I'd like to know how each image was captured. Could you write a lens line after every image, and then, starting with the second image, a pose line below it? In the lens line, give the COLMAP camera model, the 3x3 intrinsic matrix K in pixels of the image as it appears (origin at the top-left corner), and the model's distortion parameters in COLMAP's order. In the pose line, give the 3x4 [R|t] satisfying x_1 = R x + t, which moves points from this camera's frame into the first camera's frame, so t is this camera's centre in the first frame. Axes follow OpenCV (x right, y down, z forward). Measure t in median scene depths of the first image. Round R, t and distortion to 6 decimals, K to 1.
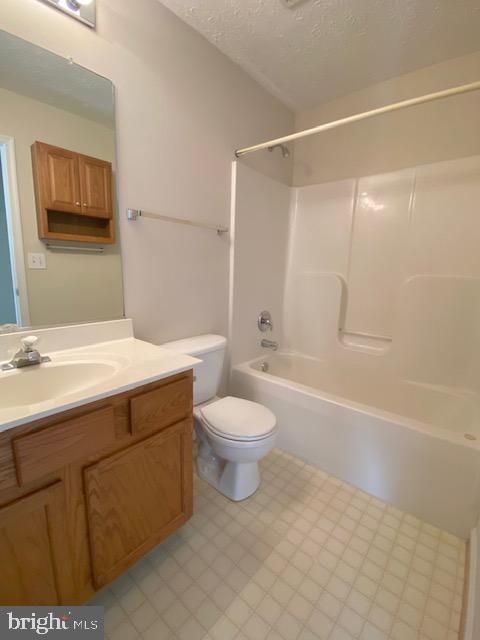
lens RADIAL K [[270.9, 0, 240.0], [0, 270.9, 320.0], [0, 0, 1]] dist [0.001039, -0.000342]
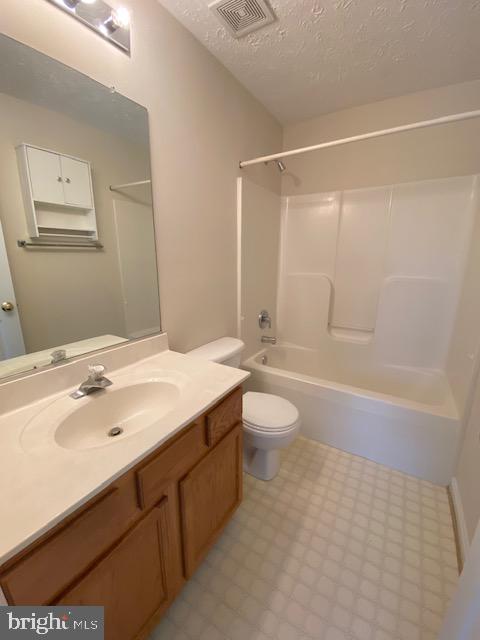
lens RADIAL K [[258.1, 0, 241.2], [0, 258.1, 317.1], [0, 0, 1]] dist [0.016496, 0.000316]
pose [[0.986881, -0.053015, 0.152499, -0.218943], [0.044958, 0.997429, 0.055807, -0.092864], [-0.155065, -0.048219, 0.986727, -0.046287]]
